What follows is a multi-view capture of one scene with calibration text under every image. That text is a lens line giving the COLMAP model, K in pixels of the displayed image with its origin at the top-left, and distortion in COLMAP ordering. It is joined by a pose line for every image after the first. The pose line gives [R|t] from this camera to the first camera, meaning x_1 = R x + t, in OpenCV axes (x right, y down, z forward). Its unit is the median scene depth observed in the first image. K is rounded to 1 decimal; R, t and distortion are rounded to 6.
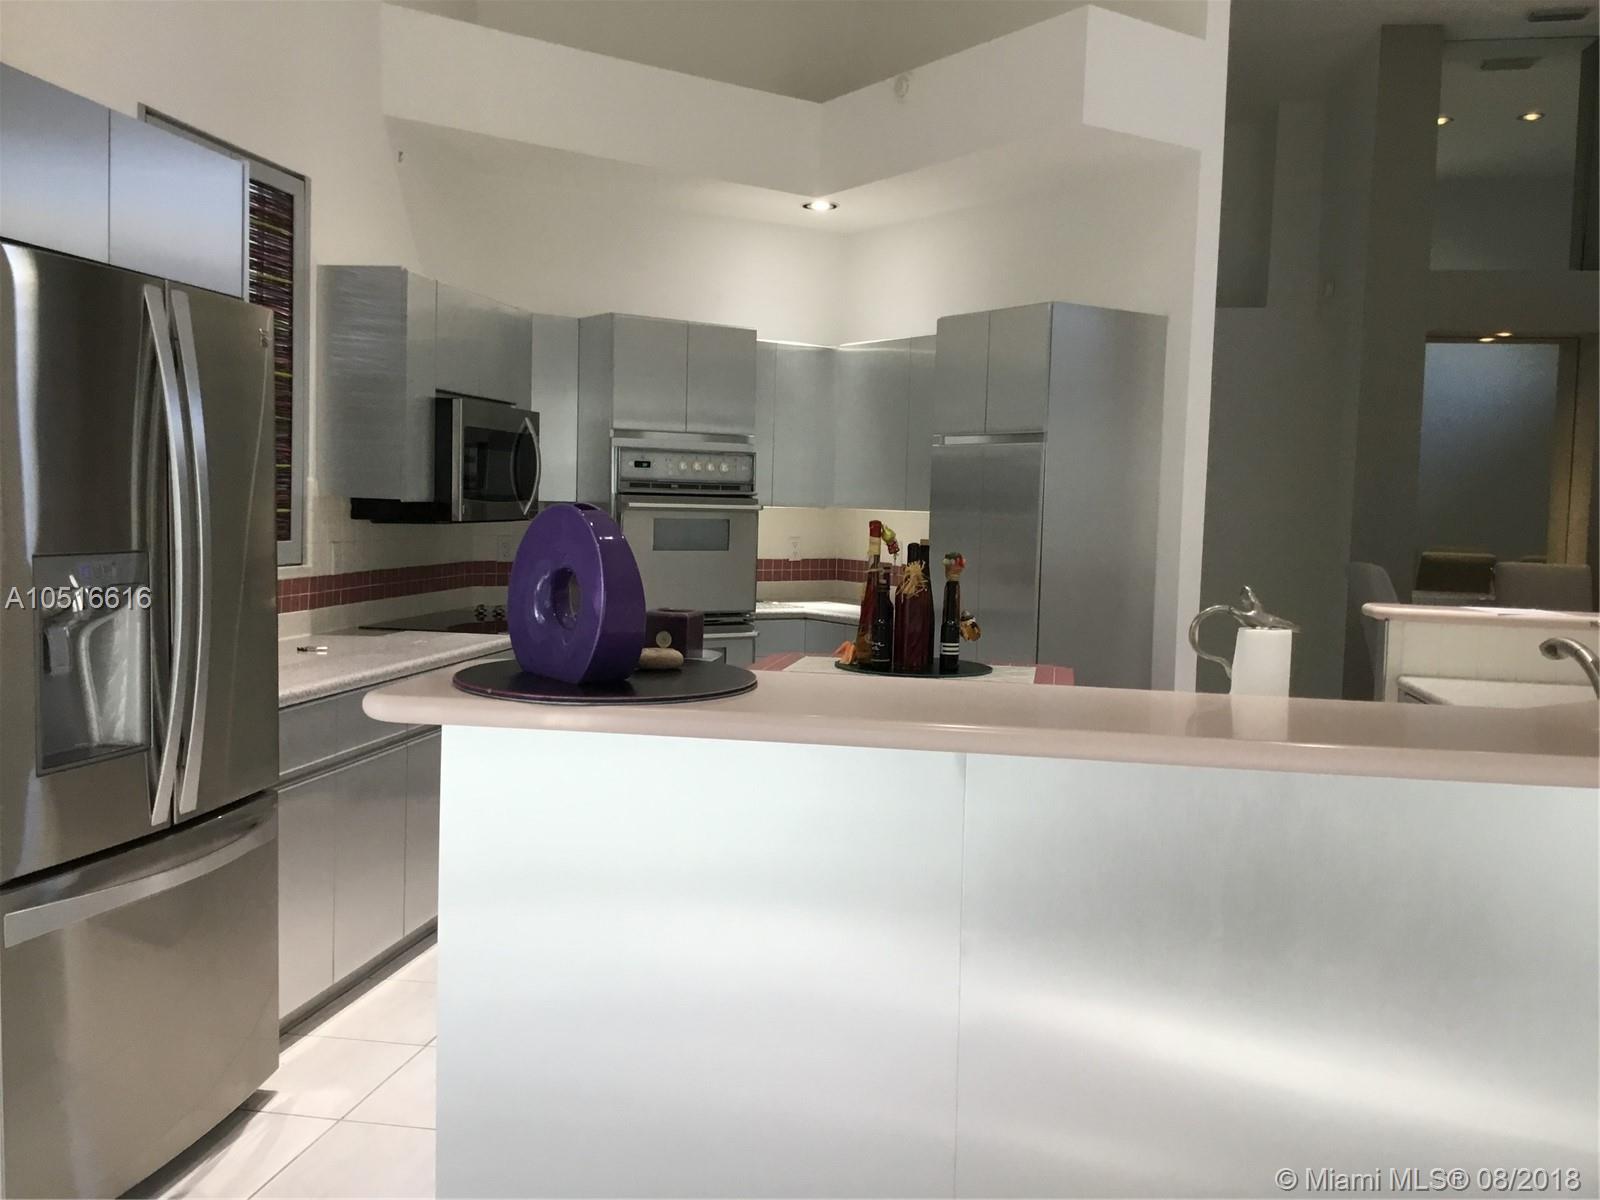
lens RADIAL K [[1438.9, 0, 800.0], [0, 1438.9, 600.0], [0, 0, 1]] dist [0.118702, -0.191758]
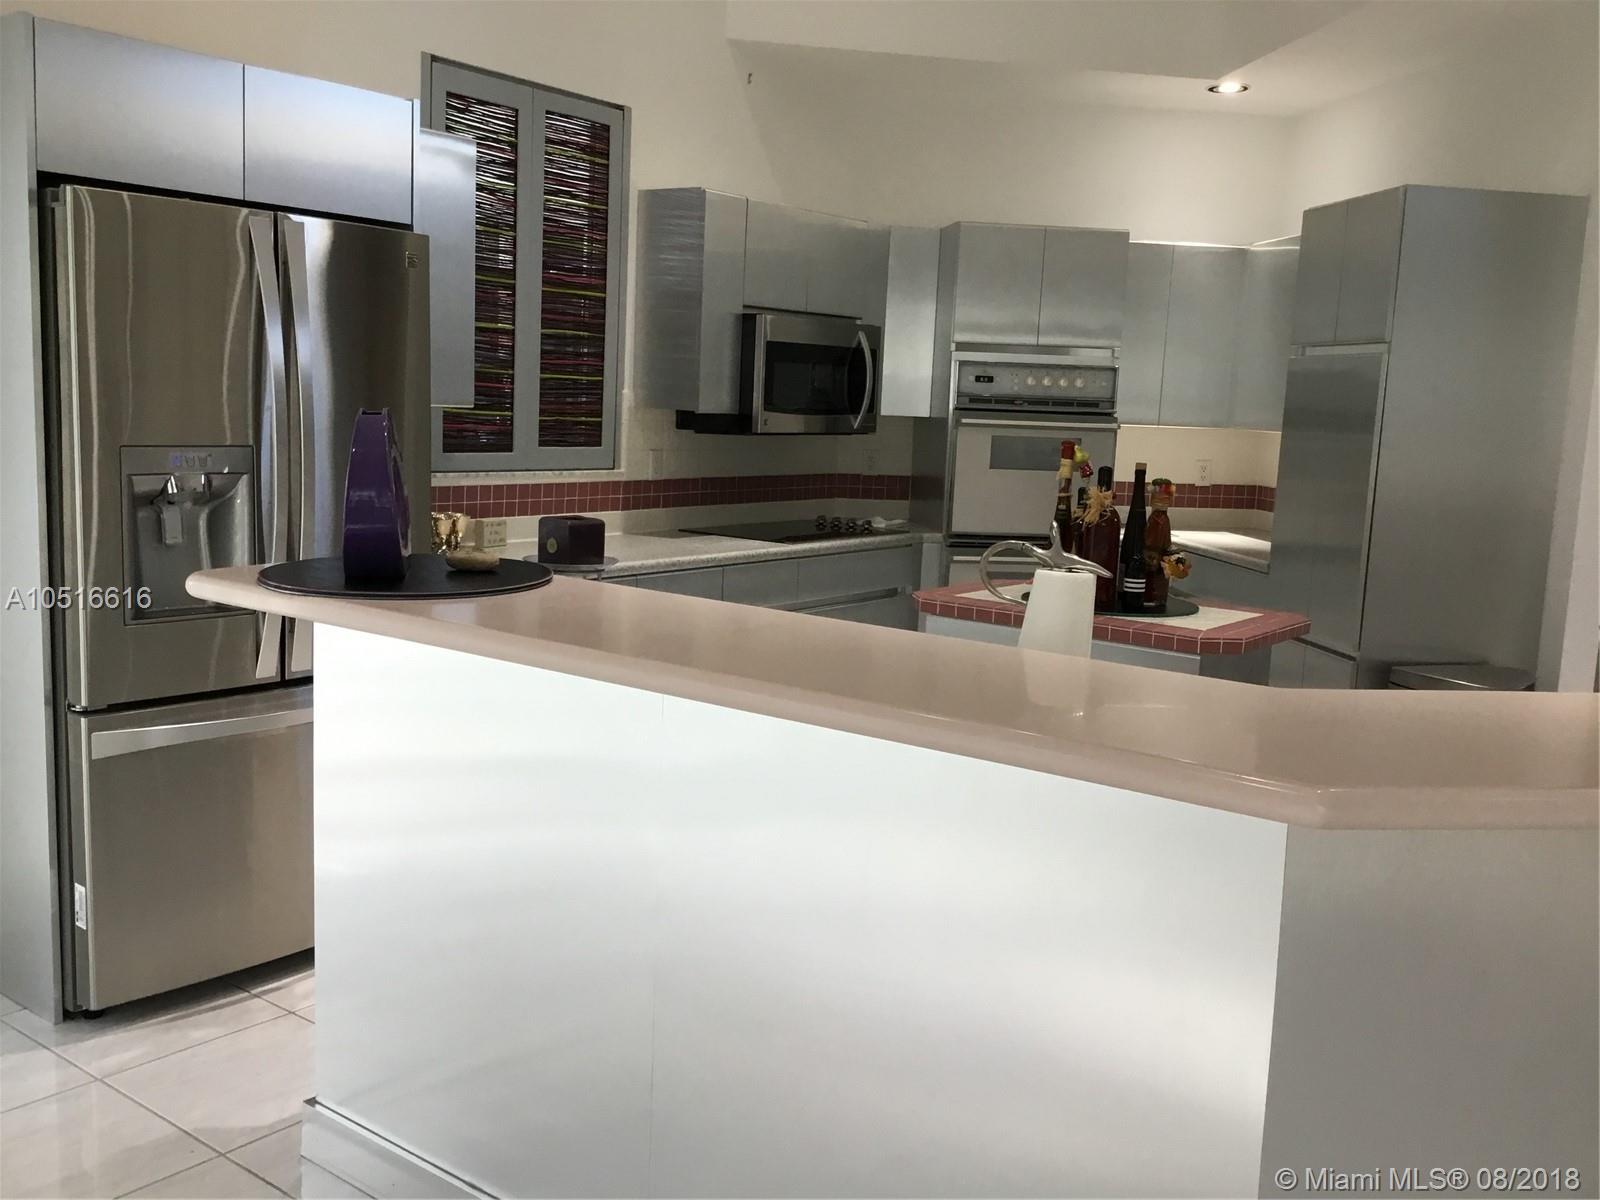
lens RADIAL K [[1438.9, 0, 800.0], [0, 1438.9, 600.0], [0, 0, 1]] dist [0.118702, -0.191758]
pose [[0.890748, 0.074670, -0.448323, 0.230850], [-0.049873, 0.996514, 0.066883, -0.004926], [0.451754, -0.037216, 0.891366, 0.073162]]
